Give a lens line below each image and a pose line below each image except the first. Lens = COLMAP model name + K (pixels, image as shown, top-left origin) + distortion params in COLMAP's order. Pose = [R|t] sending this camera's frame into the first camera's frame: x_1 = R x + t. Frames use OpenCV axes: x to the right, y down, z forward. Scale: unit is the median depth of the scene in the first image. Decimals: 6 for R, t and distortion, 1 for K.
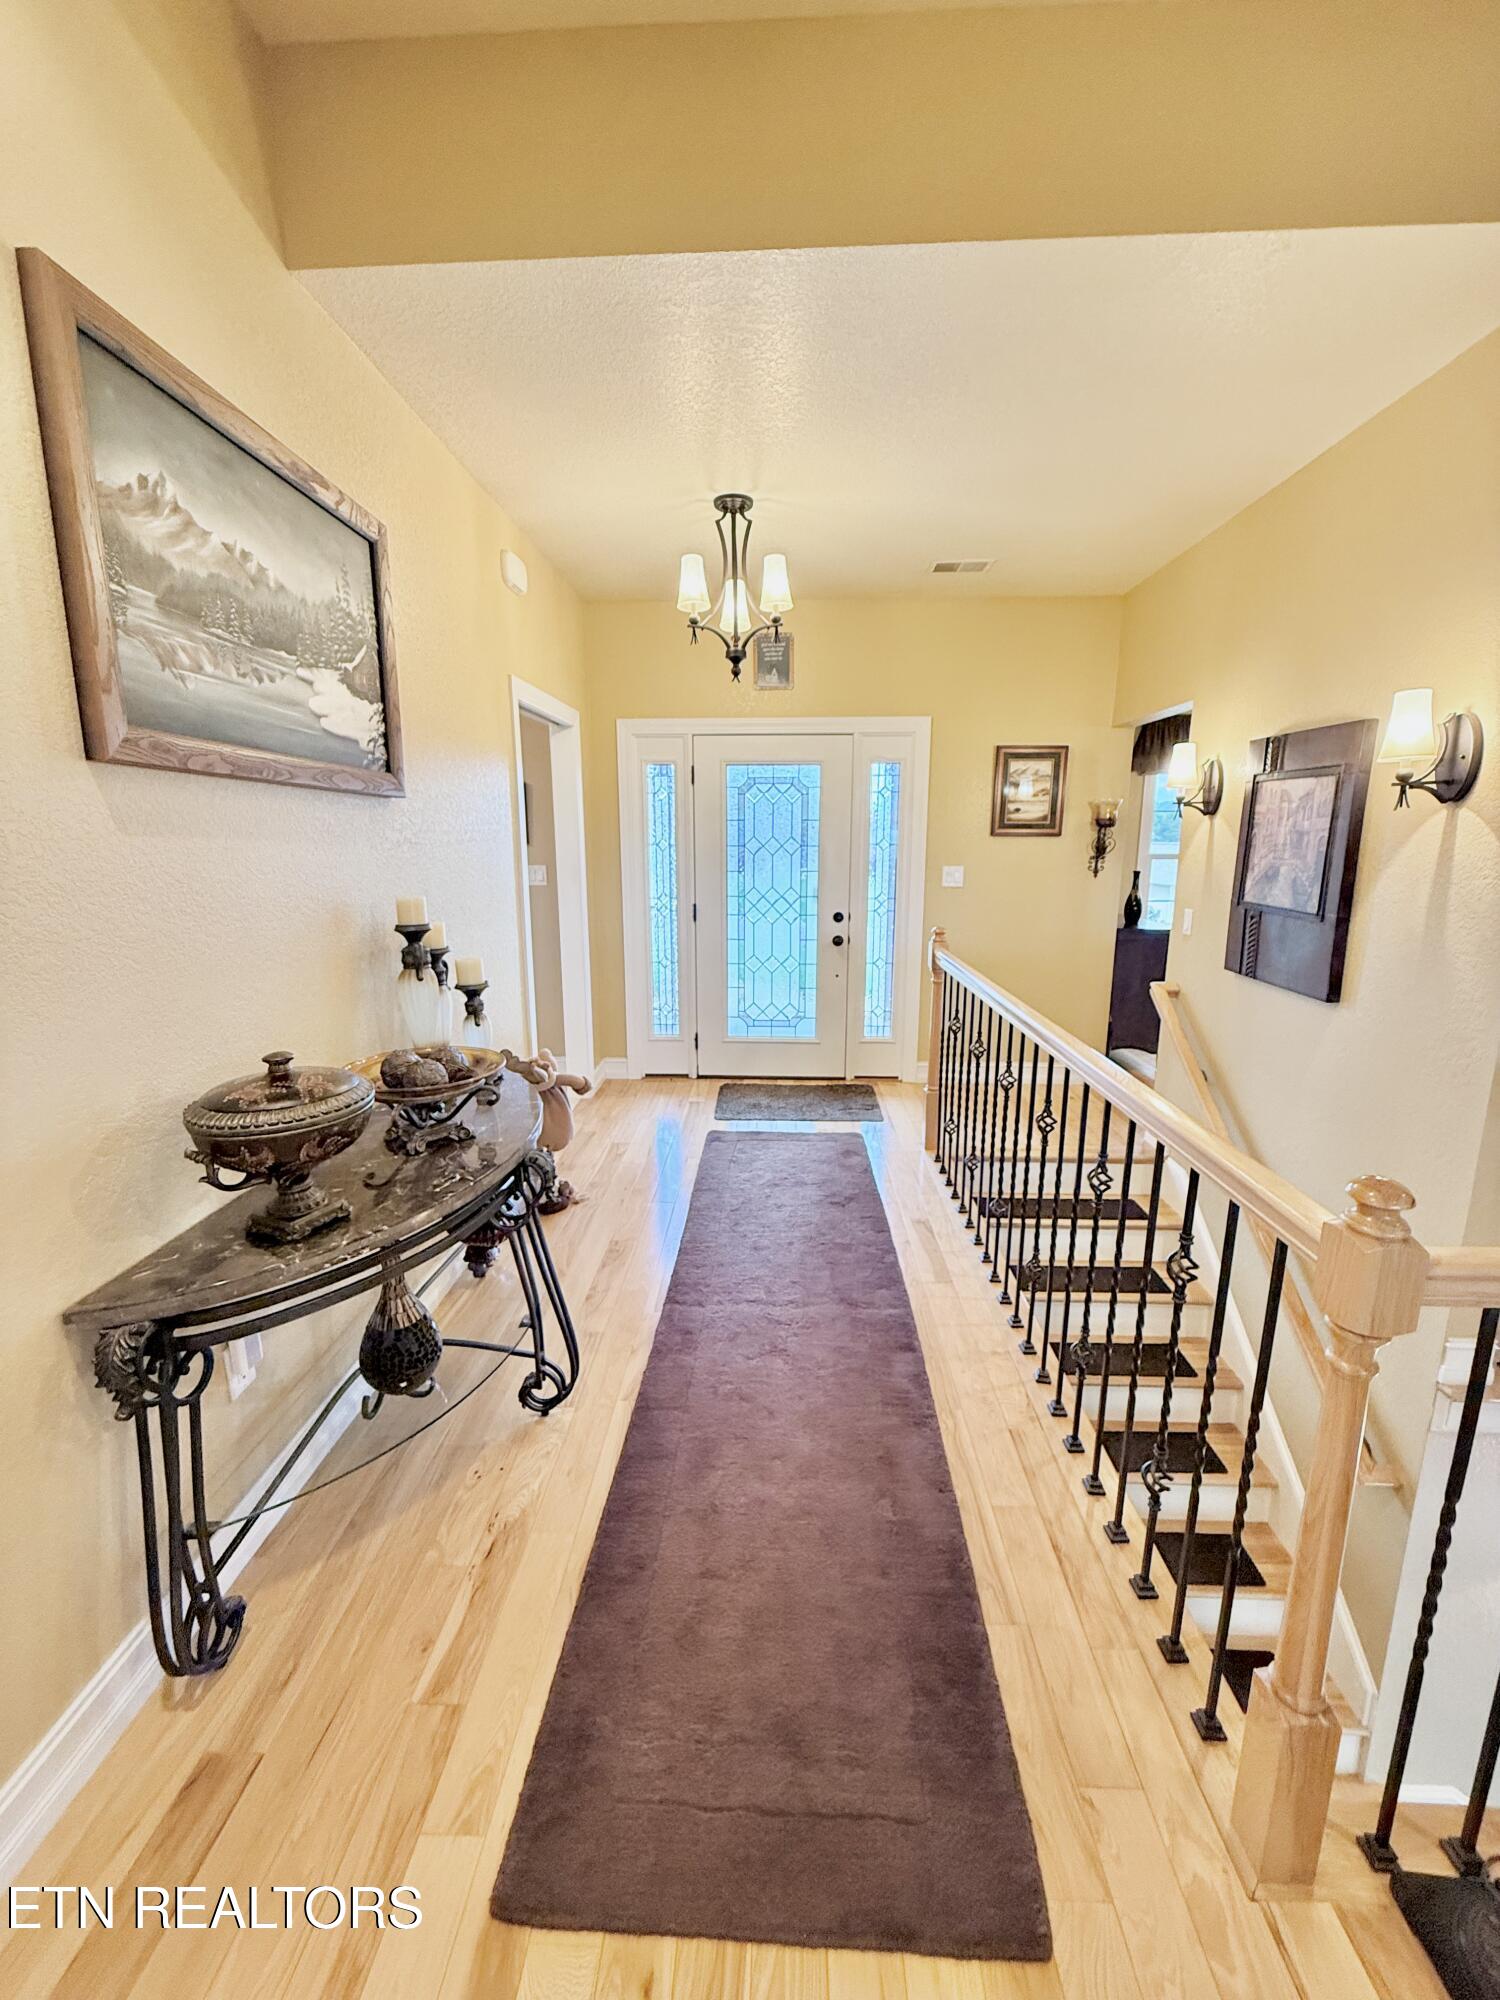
lens RADIAL K [[798.7, 0, 749.0], [0, 798.7, 997.8], [0, 0, 1]] dist [-0.001246, 0.000173]
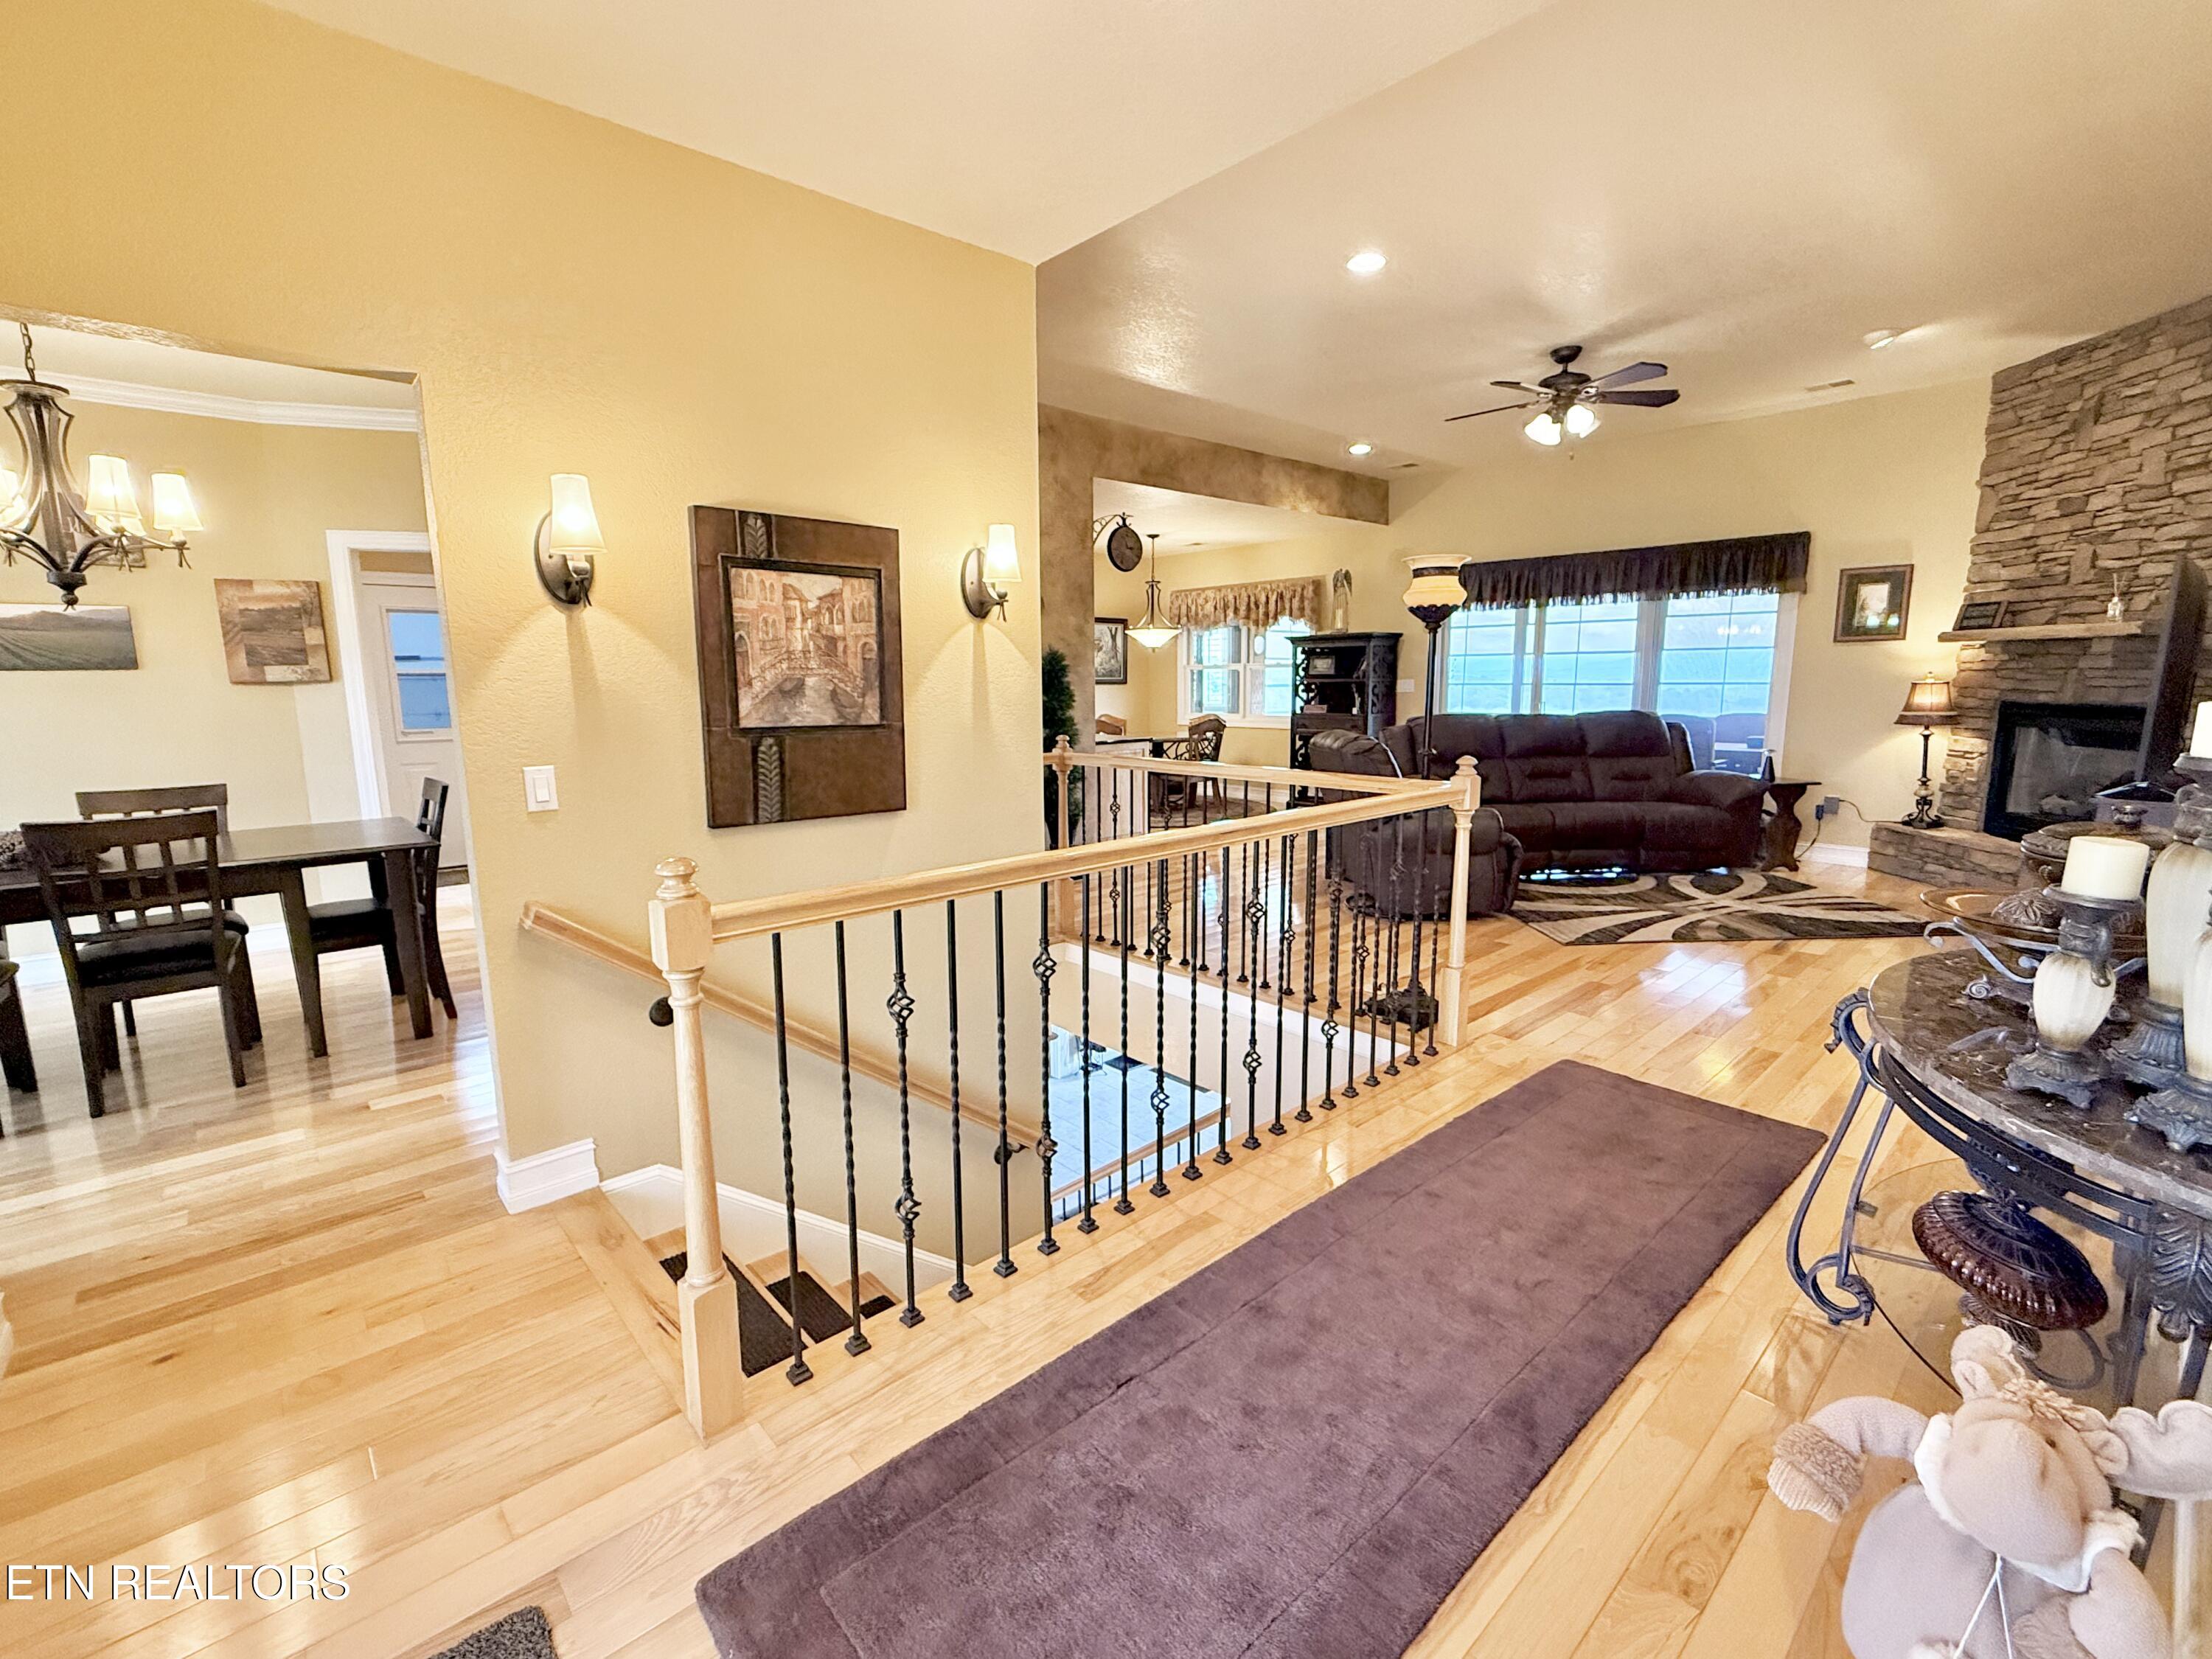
lens RADIAL K [[974.4, 0, 1102.2], [0, 974.4, 830.8], [0, 0, 1]] dist [-0.002340, 0.000043]
pose [[-0.695388, -0.114106, 0.709518, -0.300874], [0.144773, 0.944828, 0.293838, -0.276691], [-0.703901, 0.307051, -0.640502, 1.533248]]
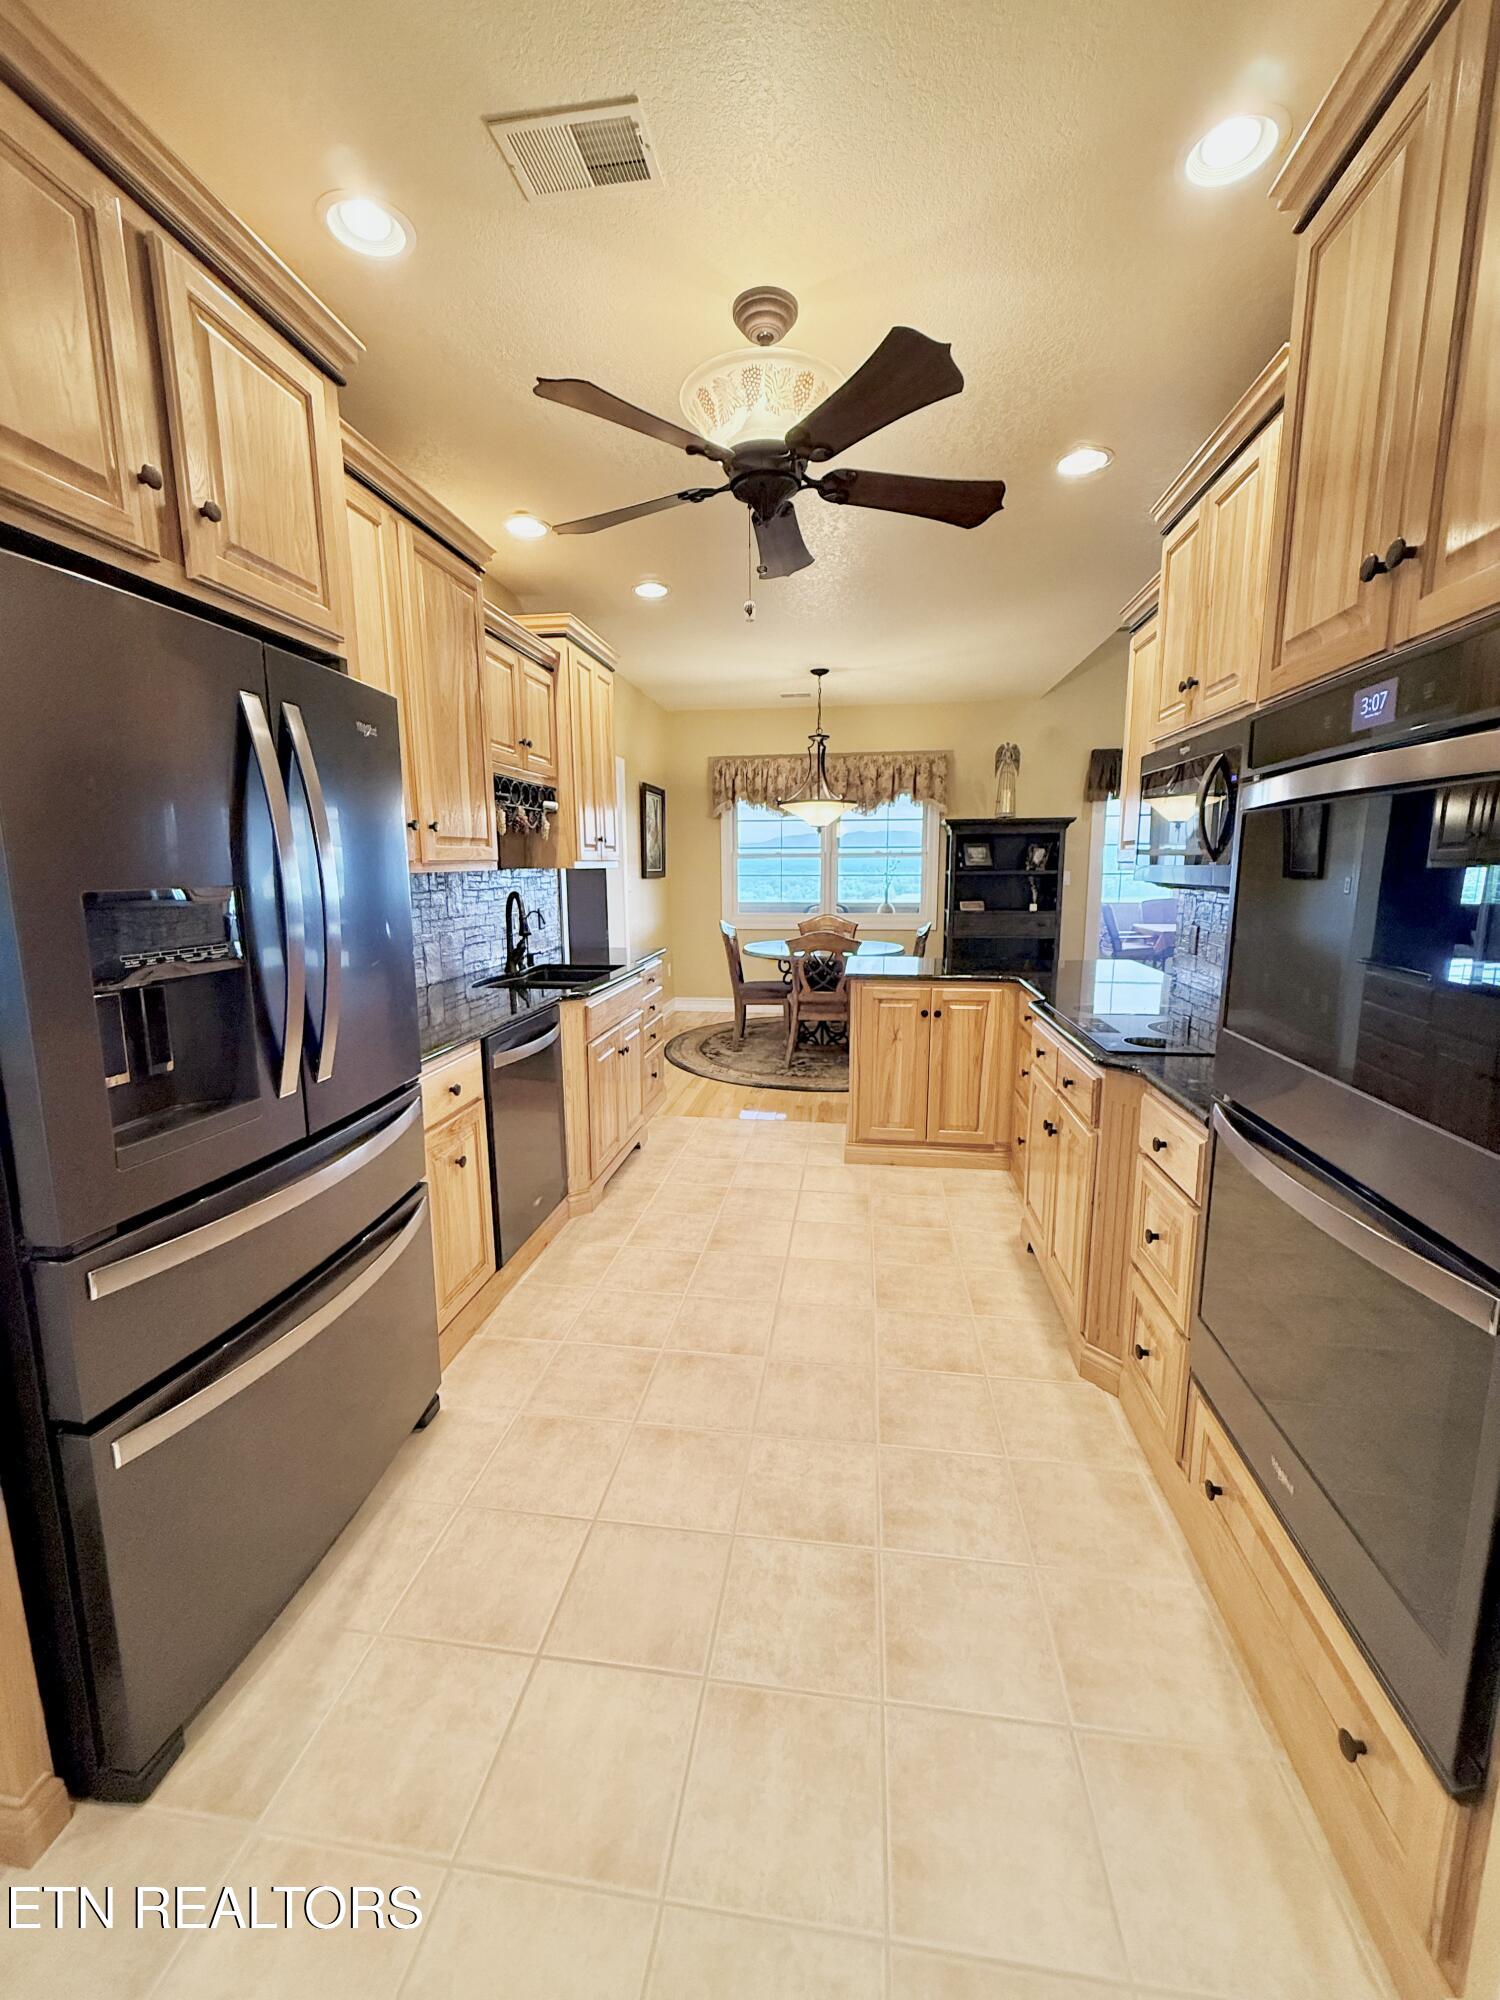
lens RADIAL K [[798.7, 0, 753.0], [0, 798.7, 993.0], [0, 0, 1]] dist [-0.001246, 0.000173]
pose [[-0.994861, -0.021500, 0.098943, 1.870215], [0.014488, 0.936912, 0.349266, -0.178176], [-0.100210, 0.348904, -0.931785, 1.111589]]
